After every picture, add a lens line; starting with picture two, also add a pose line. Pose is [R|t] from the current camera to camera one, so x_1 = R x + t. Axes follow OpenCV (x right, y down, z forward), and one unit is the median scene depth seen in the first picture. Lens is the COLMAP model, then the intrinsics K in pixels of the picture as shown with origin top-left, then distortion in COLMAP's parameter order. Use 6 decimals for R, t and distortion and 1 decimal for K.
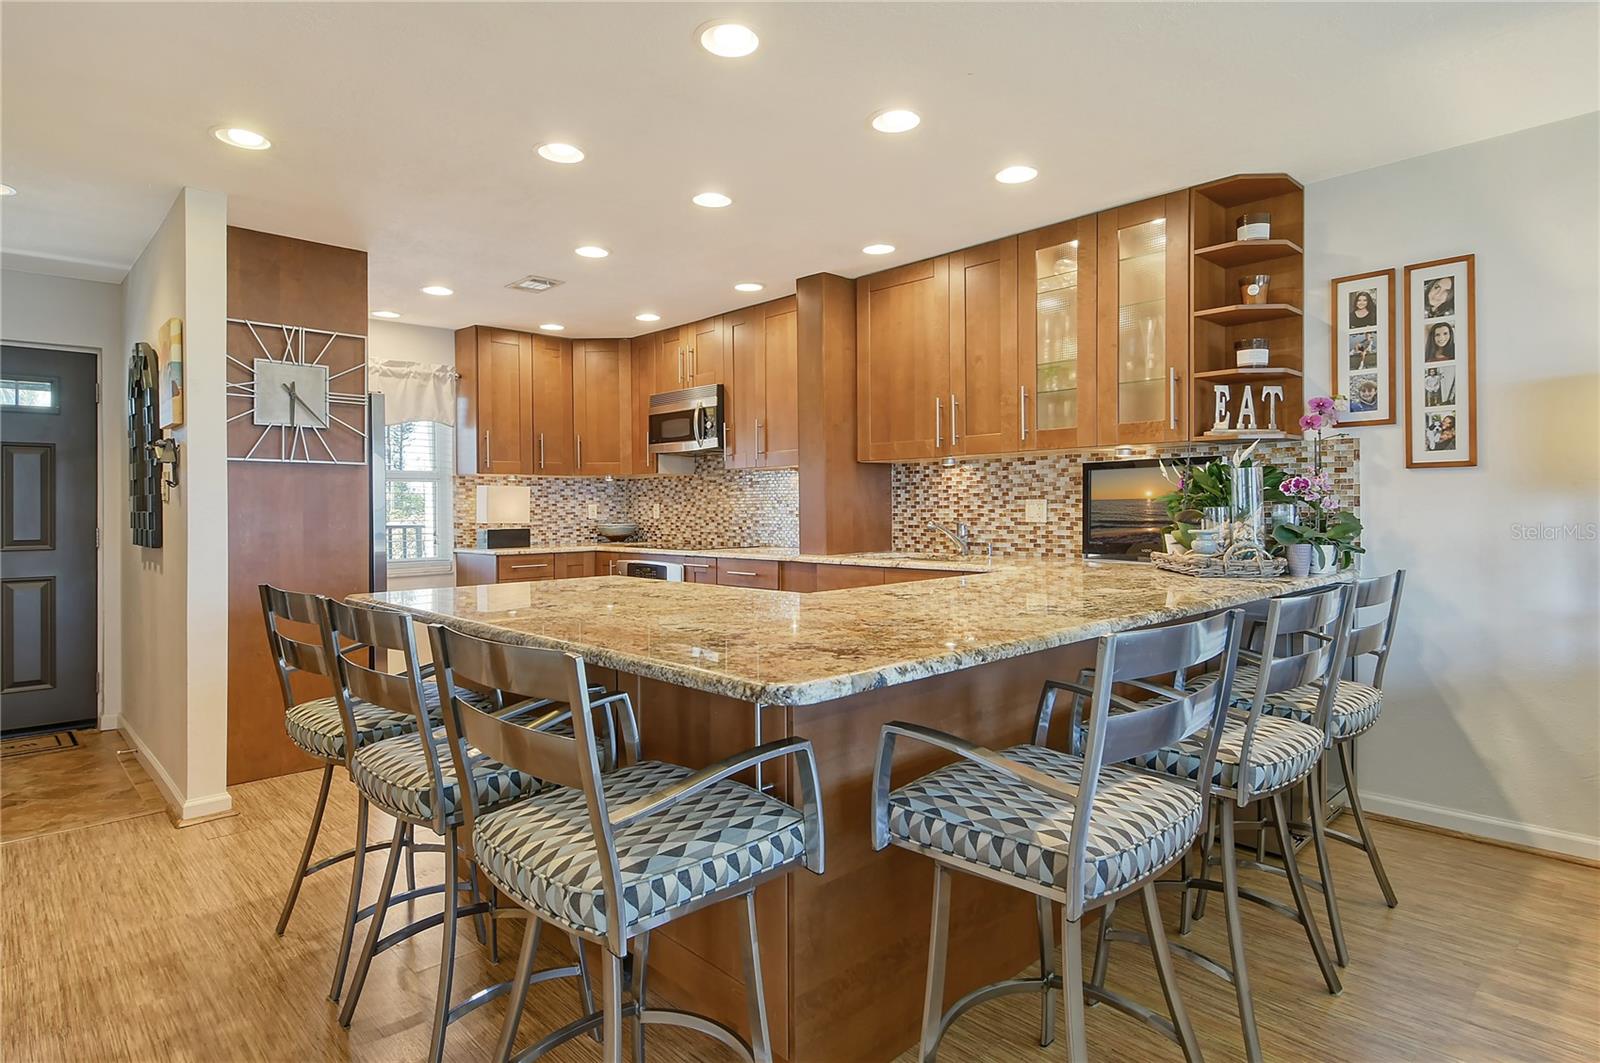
lens RADIAL K [[856.5, 0, 819.7], [0, 856.5, 496.9], [0, 0, 1]] dist [0.038051, -0.026189]
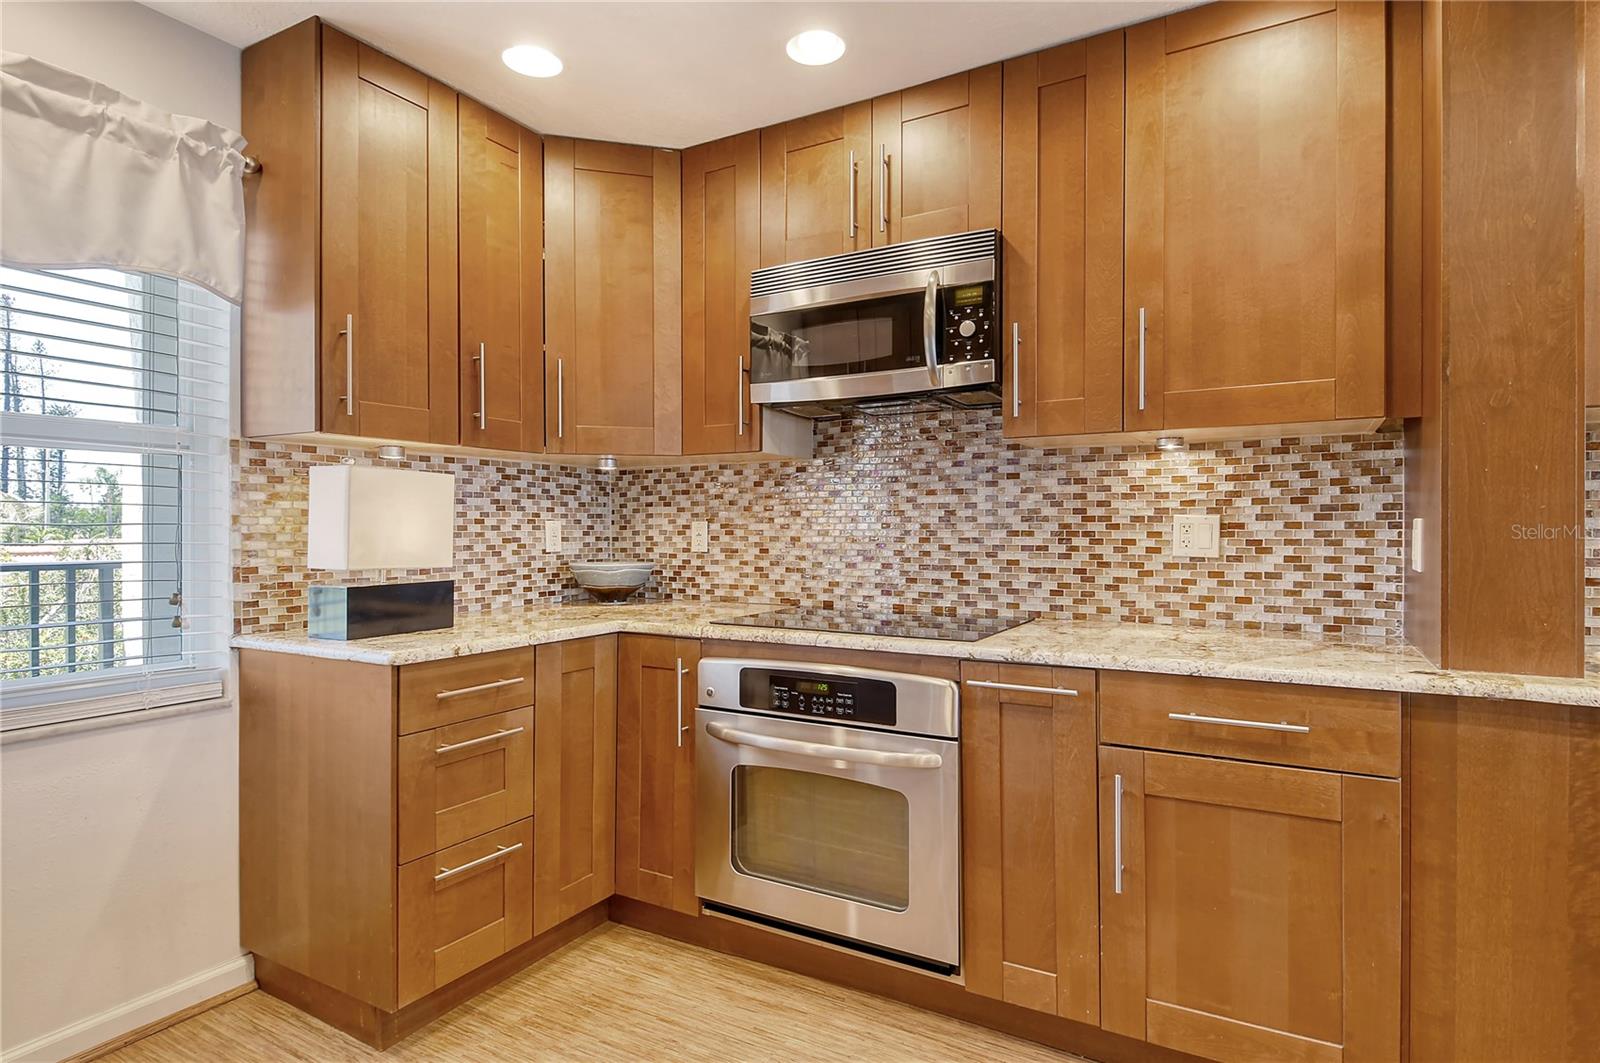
lens RADIAL K [[827.9, 0, 801.2], [0, 827.9, 516.1], [0, 0, 1]] dist [0.030360, -0.027557]
pose [[0.962889, 0.010635, 0.269686, -0.286479], [-0.009572, 0.999940, -0.005258, 0.007806], [-0.269726, 0.002481, 0.962934, 0.590516]]
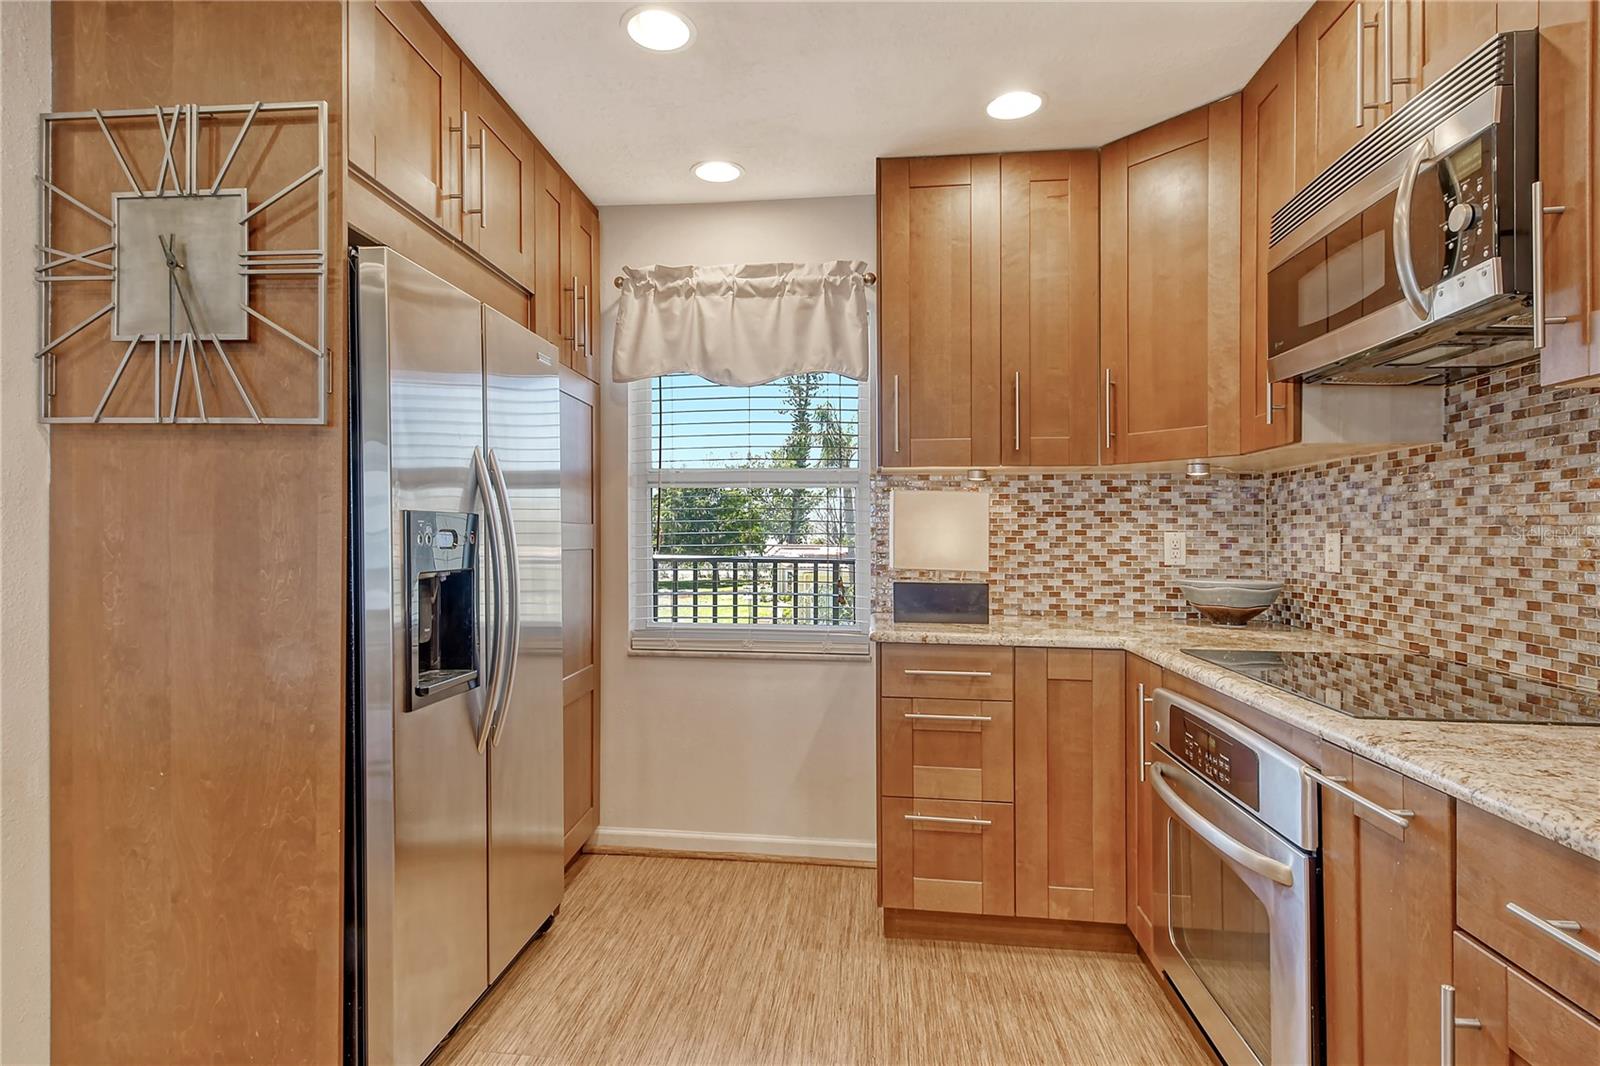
lens RADIAL K [[853.1, 0, 793.6], [0, 853.1, 533.9], [0, 0, 1]] dist [0.036722, -0.024418]
pose [[0.628095, 0.011921, -0.778045, -0.049537], [-0.005476, 0.999926, 0.010900, 0.006212], [0.778117, -0.002586, 0.628113, 0.636573]]
